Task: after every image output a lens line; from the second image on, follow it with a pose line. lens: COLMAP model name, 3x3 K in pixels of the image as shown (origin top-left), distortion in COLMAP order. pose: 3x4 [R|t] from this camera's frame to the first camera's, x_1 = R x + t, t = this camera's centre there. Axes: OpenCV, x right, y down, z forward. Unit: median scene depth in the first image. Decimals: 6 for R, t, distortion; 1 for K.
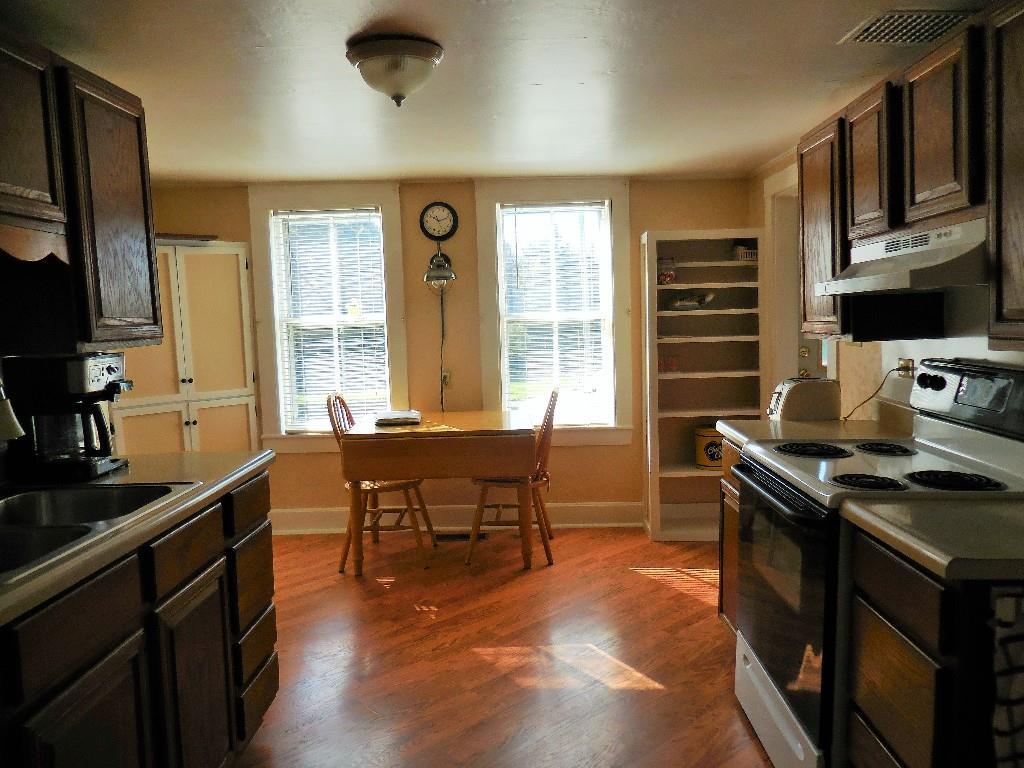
lens RADIAL K [[787.5, 0, 510.2], [0, 787.5, 386.5], [0, 0, 1]] dist [-0.007705, -0.003254]
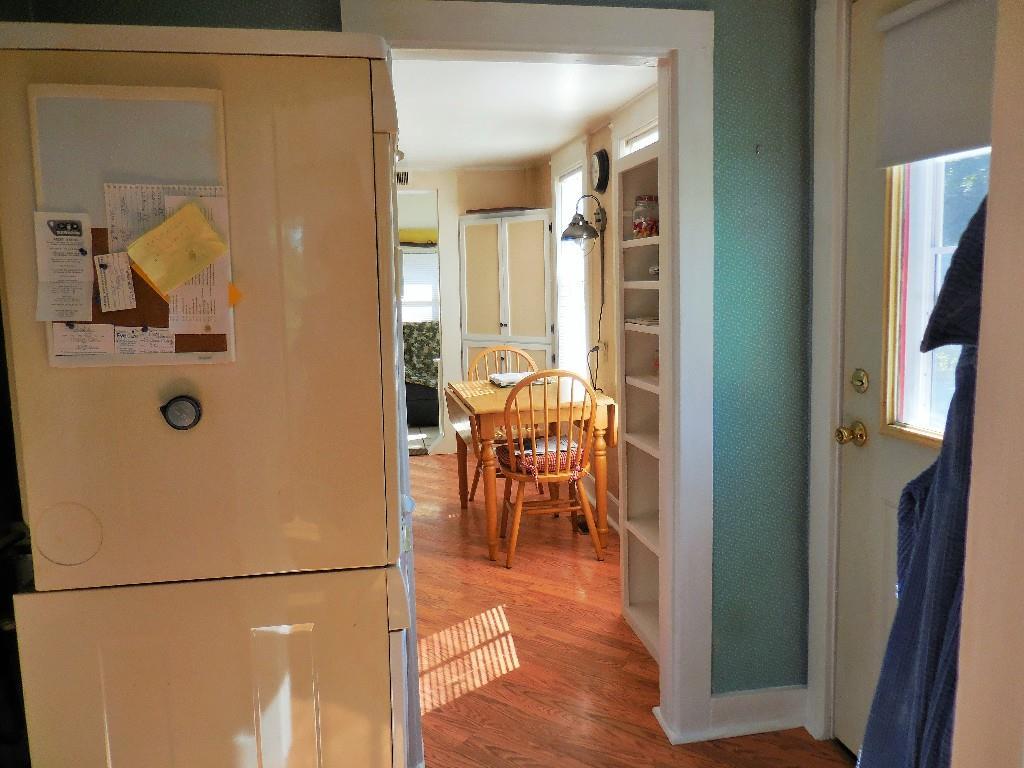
lens RADIAL K [[787.5, 0, 513.5], [0, 787.5, 379.8], [0, 0, 1]] dist [-0.007705, -0.003254]
pose [[0.180090, 0.160554, -0.970459, 0.823416], [-0.076945, 0.985866, 0.148824, -0.109069], [0.980636, 0.047870, 0.189898, 0.770161]]
